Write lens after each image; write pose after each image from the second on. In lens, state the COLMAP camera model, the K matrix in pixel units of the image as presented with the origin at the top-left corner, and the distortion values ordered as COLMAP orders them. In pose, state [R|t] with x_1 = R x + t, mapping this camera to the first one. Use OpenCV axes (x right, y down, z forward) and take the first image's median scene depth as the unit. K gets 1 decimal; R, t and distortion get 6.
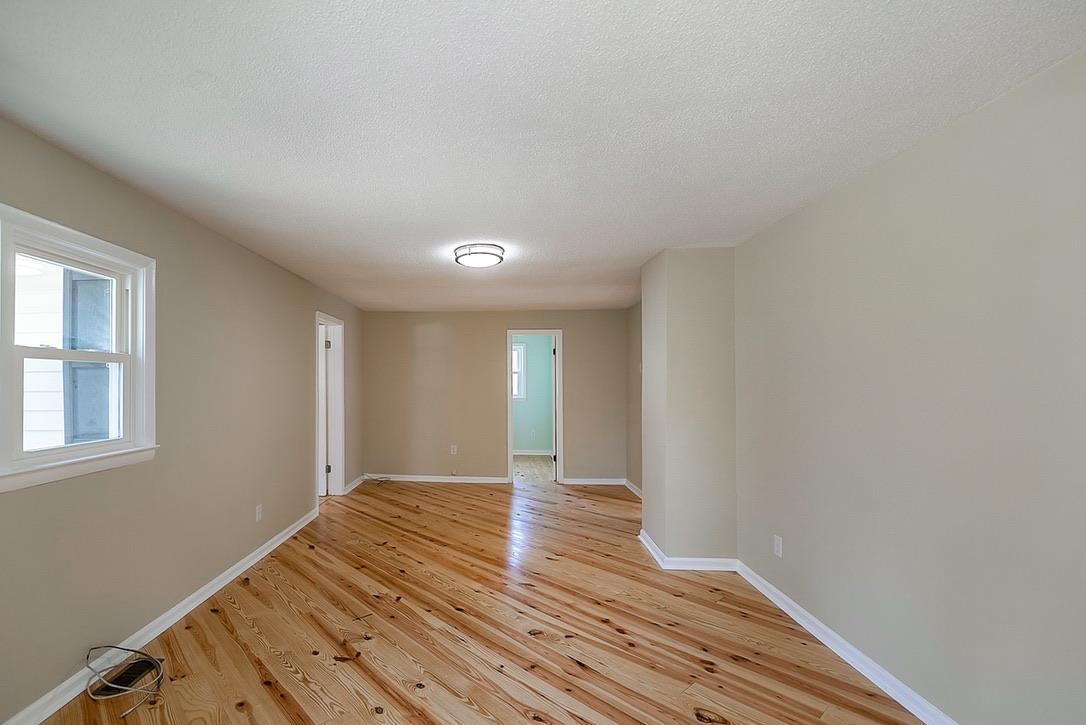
lens RADIAL K [[470.8, 0, 451.6], [0, 470.8, 384.7], [0, 0, 1]] dist [0.005690, -0.001303]
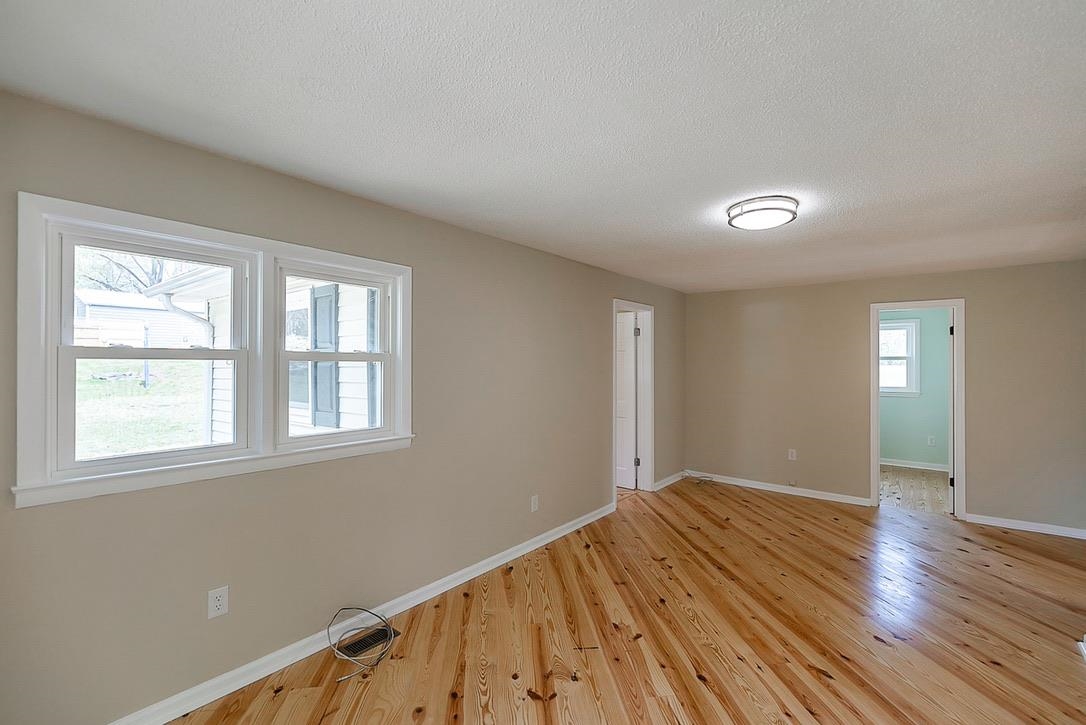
lens RADIAL K [[470.8, 0, 550.6], [0, 470.8, 366.3], [0, 0, 1]] dist [0.005690, -0.001303]
pose [[0.848258, 0.004829, -0.529561, 0.174503], [-0.006339, 0.999979, -0.001036, -0.024777], [0.529546, 0.004236, 0.848271, 0.173831]]
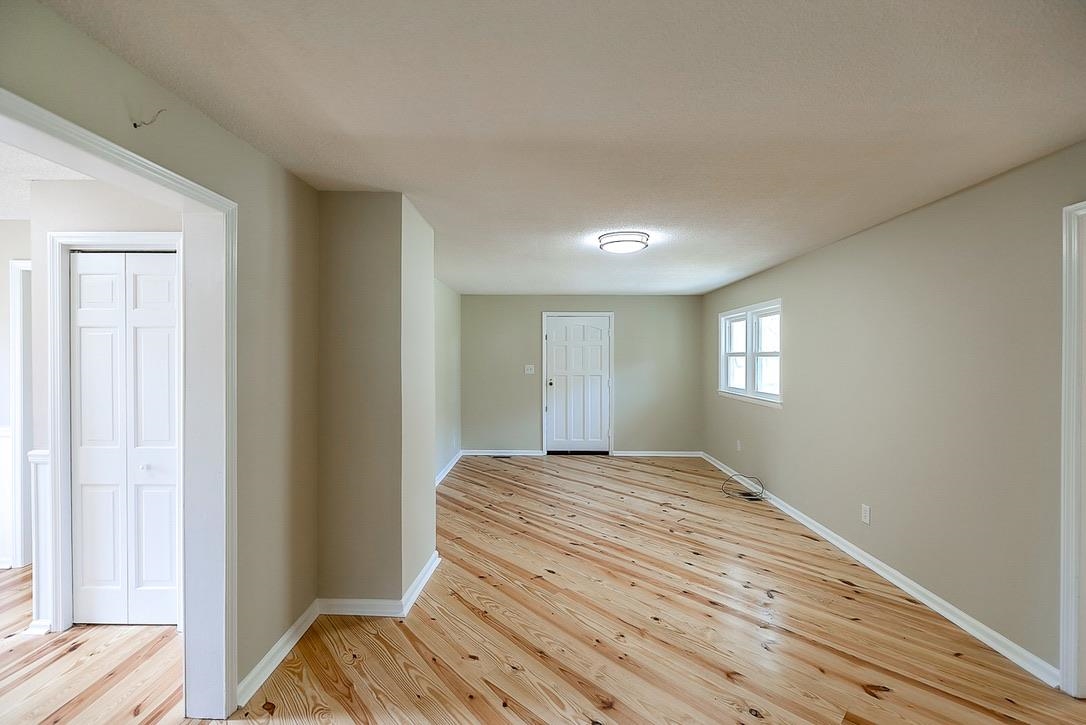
lens RADIAL K [[470.8, 0, 545.4], [0, 470.8, 360.0], [0, 0, 1]] dist [0.005690, -0.001303]
pose [[-0.995316, 0.010359, -0.096118, 0.317414], [0.009476, 0.999909, 0.009641, -0.041925], [0.096209, 0.008685, -0.995323, 1.985092]]
